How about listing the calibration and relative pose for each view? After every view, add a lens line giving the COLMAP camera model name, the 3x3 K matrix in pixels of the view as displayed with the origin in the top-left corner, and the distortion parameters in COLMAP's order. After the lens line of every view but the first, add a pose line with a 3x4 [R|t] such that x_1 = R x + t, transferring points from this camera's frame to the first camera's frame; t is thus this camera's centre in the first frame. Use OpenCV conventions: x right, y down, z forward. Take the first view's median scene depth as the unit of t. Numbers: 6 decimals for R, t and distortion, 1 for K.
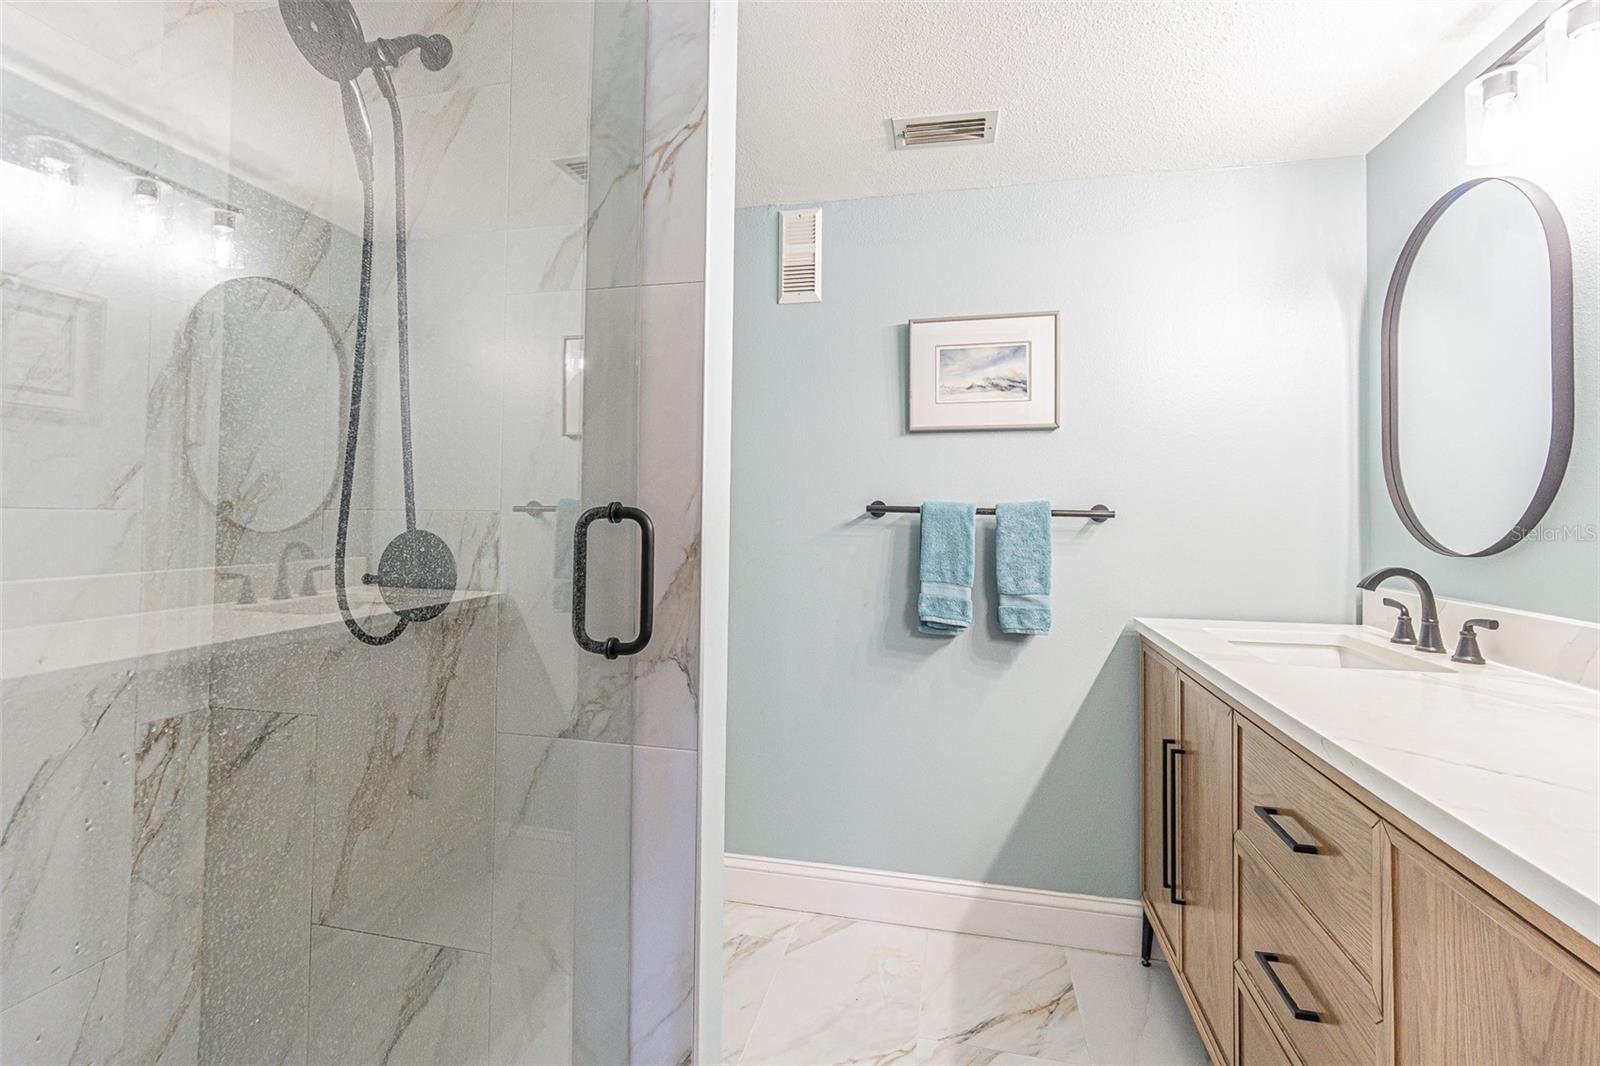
lens RADIAL K [[693.2, 0, 753.6], [0, 693.2, 507.7], [0, 0, 1]] dist [-0.011494, 0.003095]
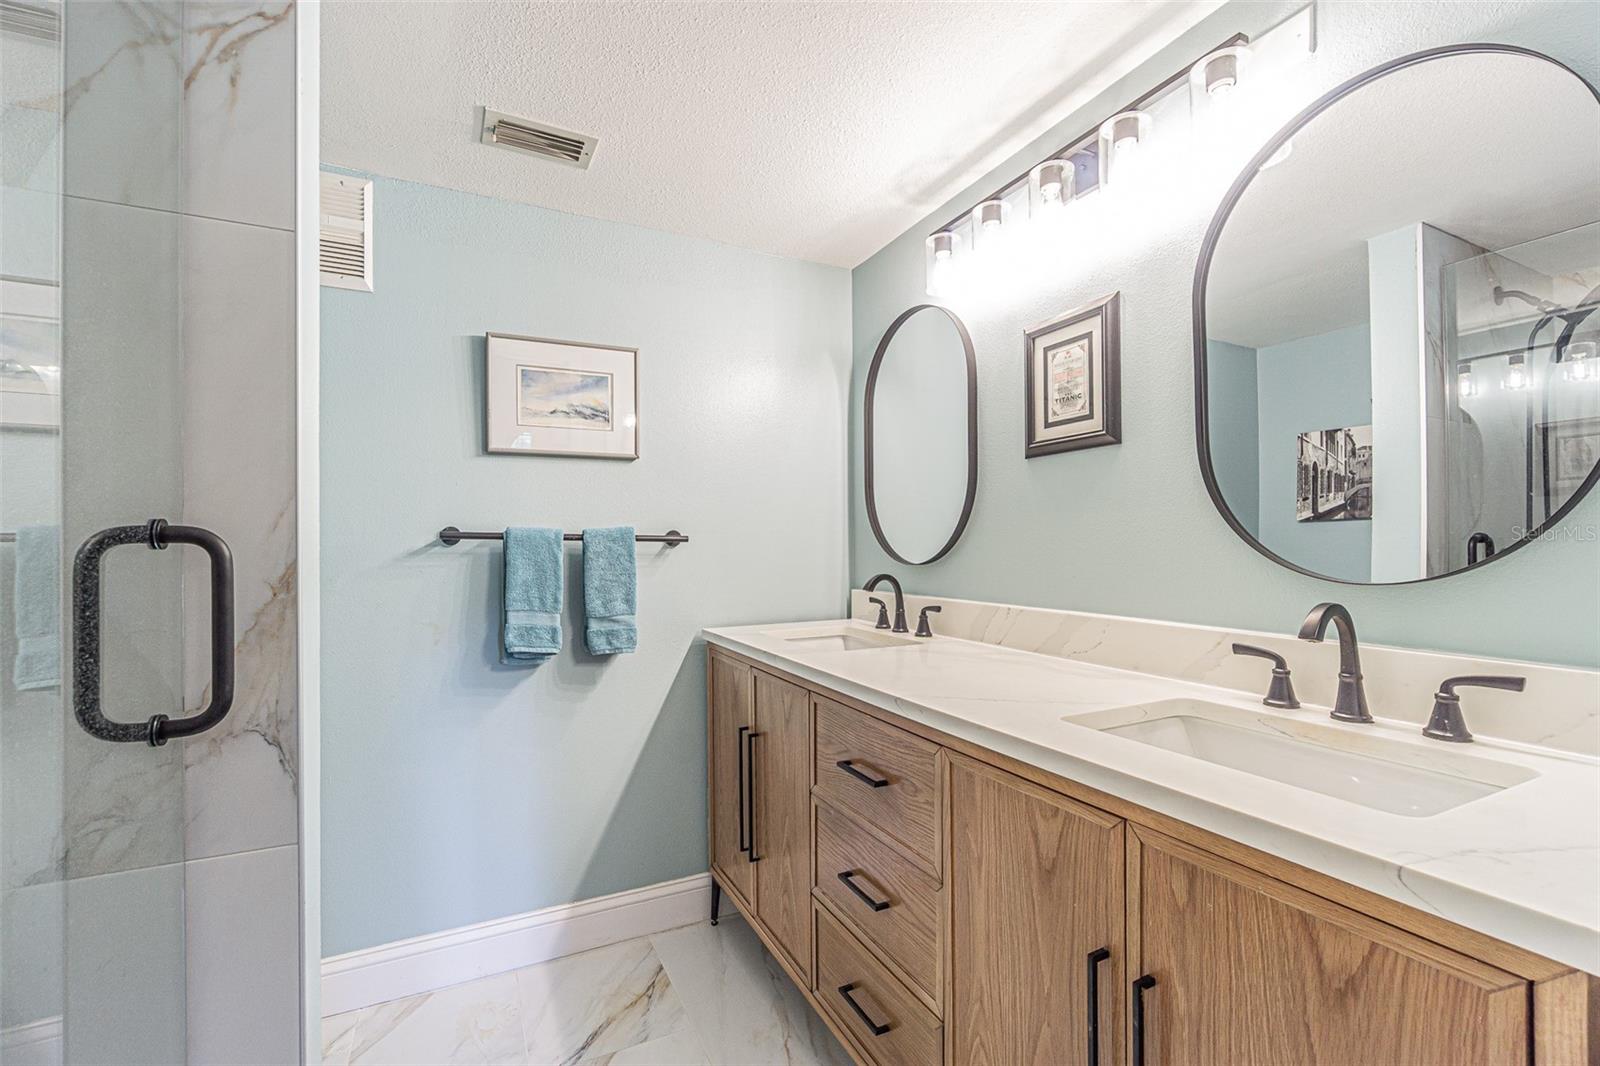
lens RADIAL K [[693.2, 0, 751.9], [0, 693.2, 554.1], [0, 0, 1]] dist [-0.011494, 0.003095]
pose [[0.775249, -0.018882, 0.631373, -0.138575], [0.005541, 0.999718, 0.023094, 0.011244], [-0.631631, -0.014405, 0.775135, 0.074475]]
